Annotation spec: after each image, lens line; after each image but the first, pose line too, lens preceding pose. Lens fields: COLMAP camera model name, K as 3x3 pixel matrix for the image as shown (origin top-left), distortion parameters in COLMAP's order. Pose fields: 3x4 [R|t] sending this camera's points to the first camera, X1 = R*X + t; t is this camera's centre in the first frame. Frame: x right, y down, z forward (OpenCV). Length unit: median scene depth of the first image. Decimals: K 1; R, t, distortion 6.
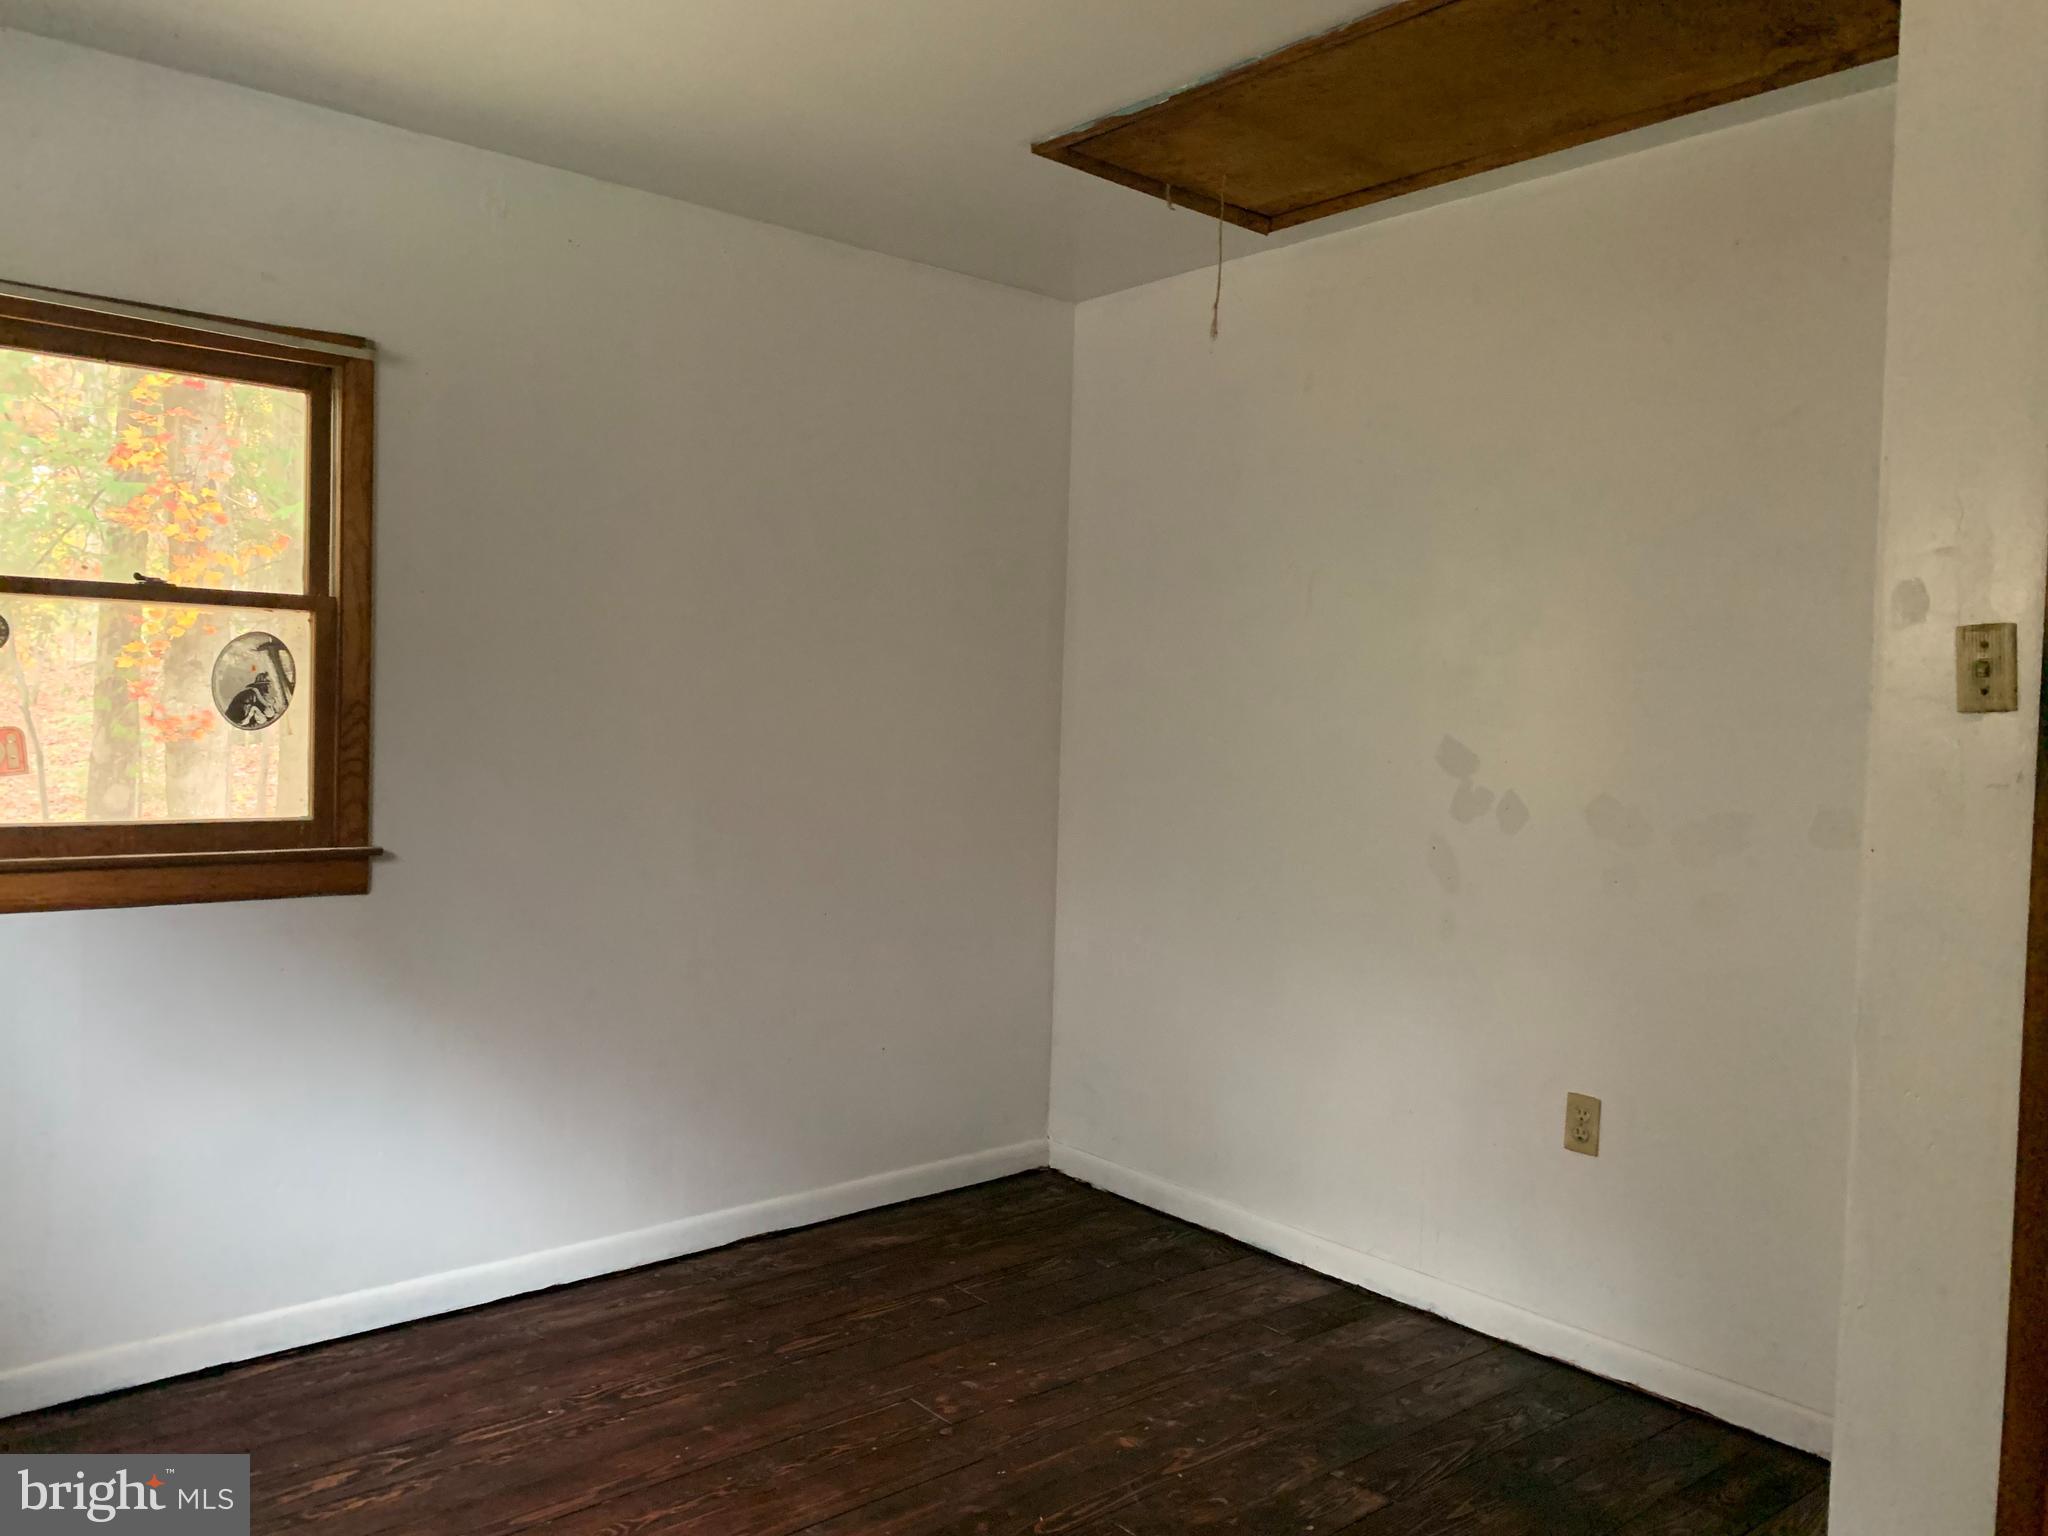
lens RADIAL K [[1561.9, 0, 1019.9], [0, 1561.9, 755.9], [0, 0, 1]] dist [0.054806, -0.099937]
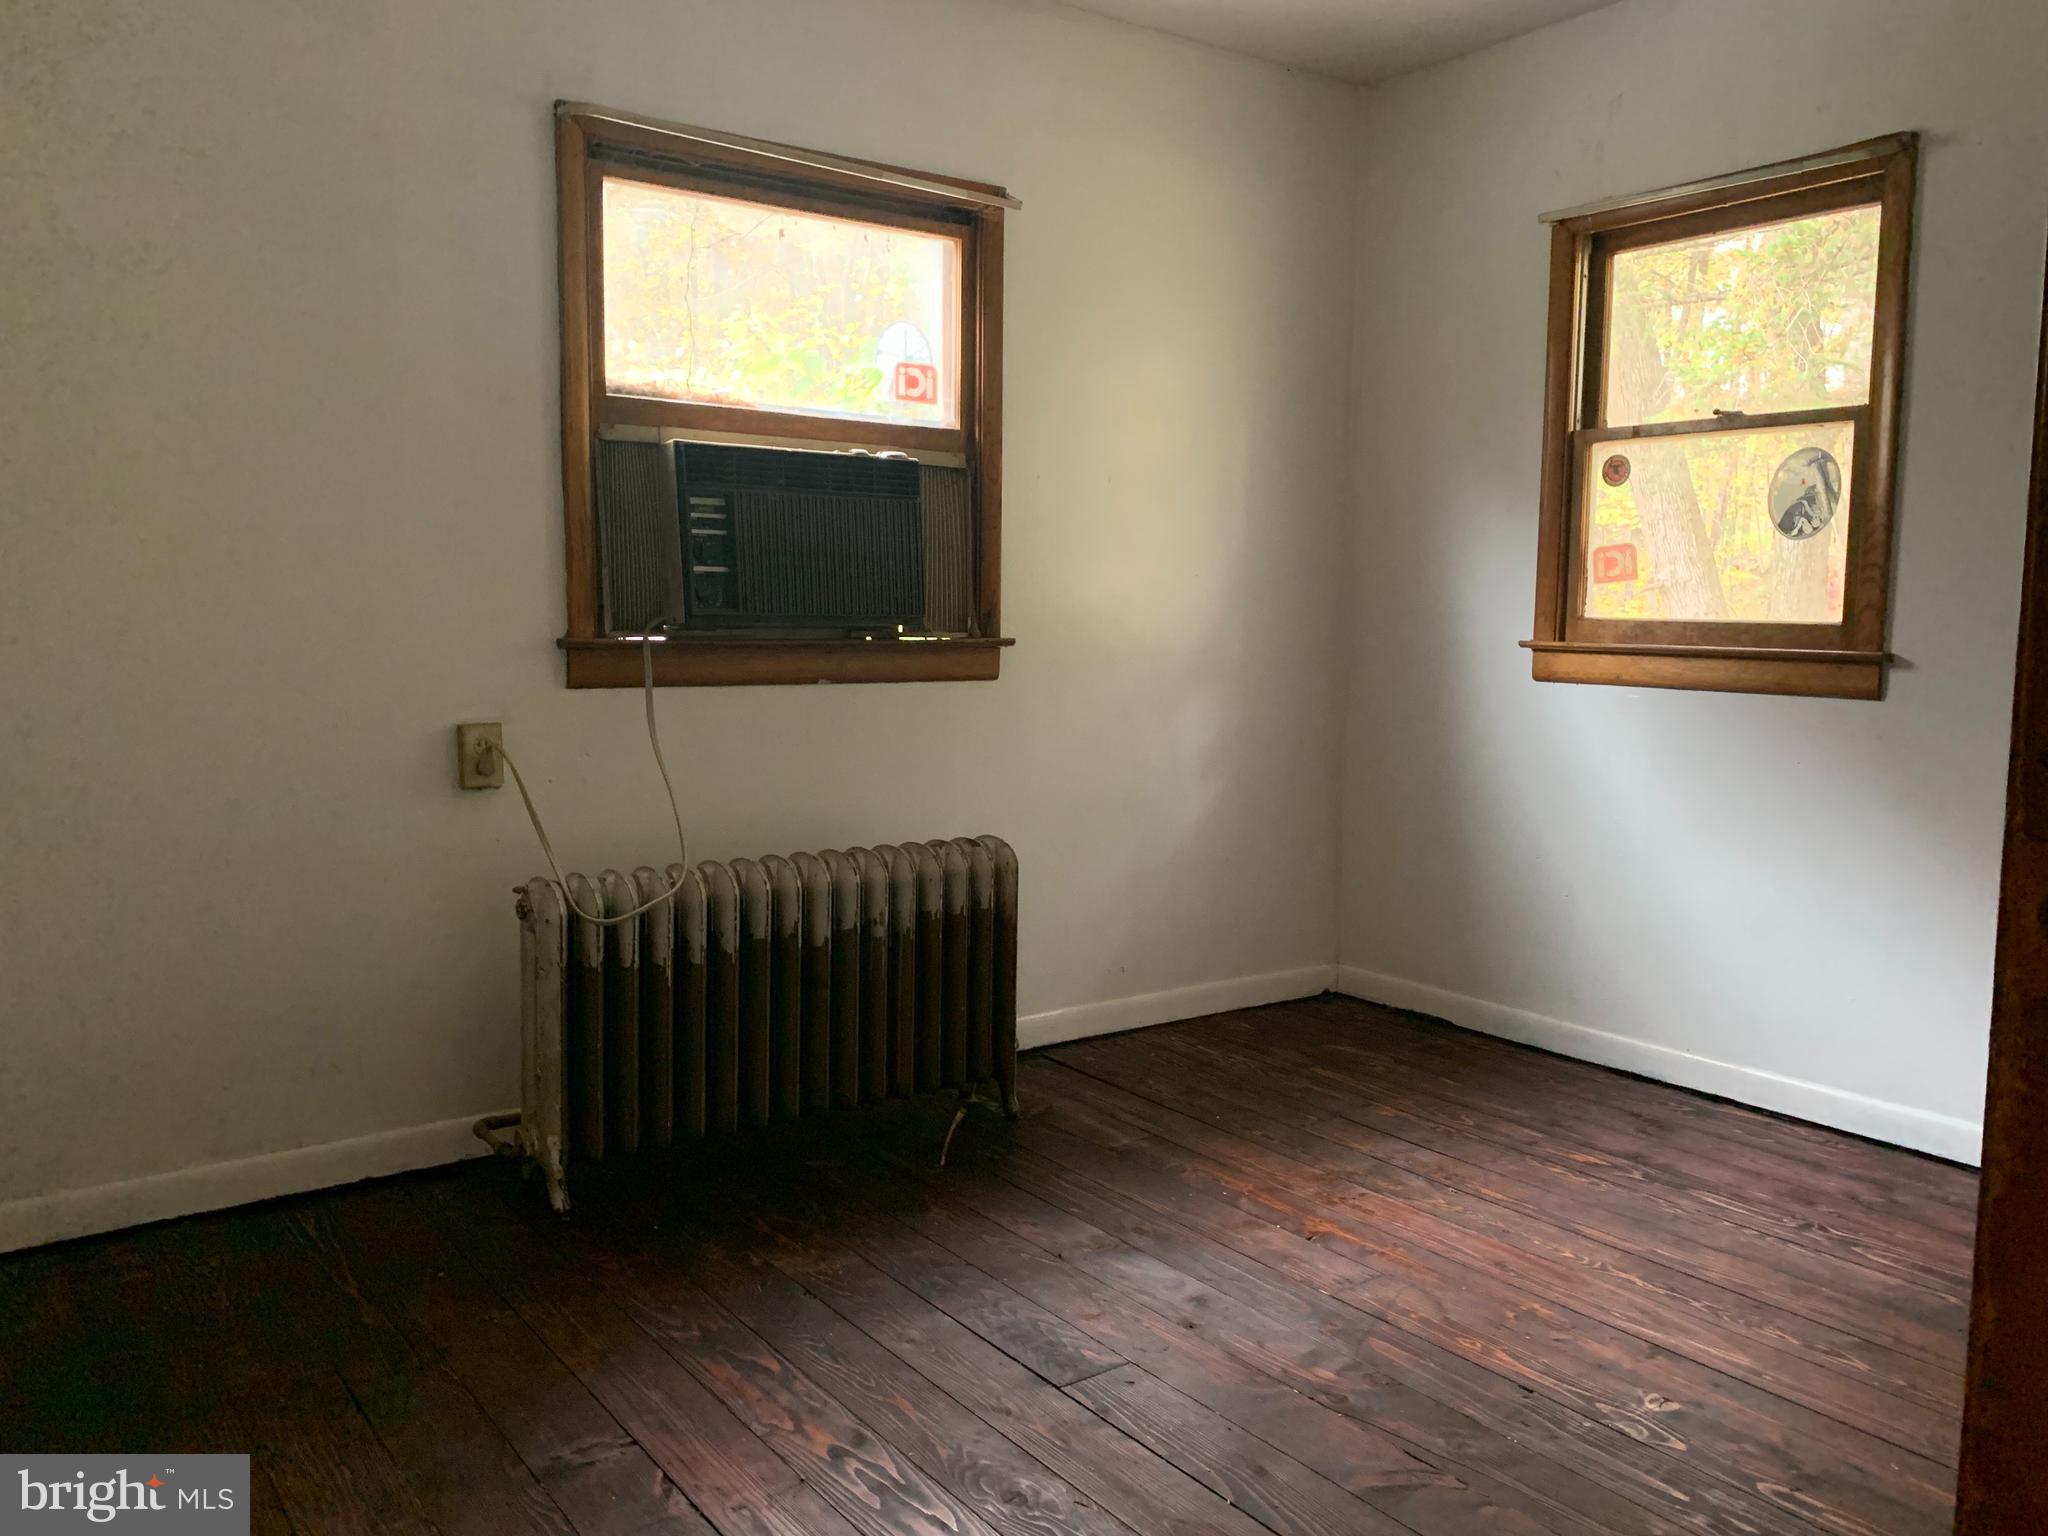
lens RADIAL K [[1561.9, 0, 1019.9], [0, 1561.9, 755.9], [0, 0, 1]] dist [0.054806, -0.099937]
pose [[-0.083533, 0.072620, -0.993855, 0.648134], [-0.044151, 0.996092, 0.076494, 0.072973], [0.995526, 0.050270, -0.080000, 0.558328]]
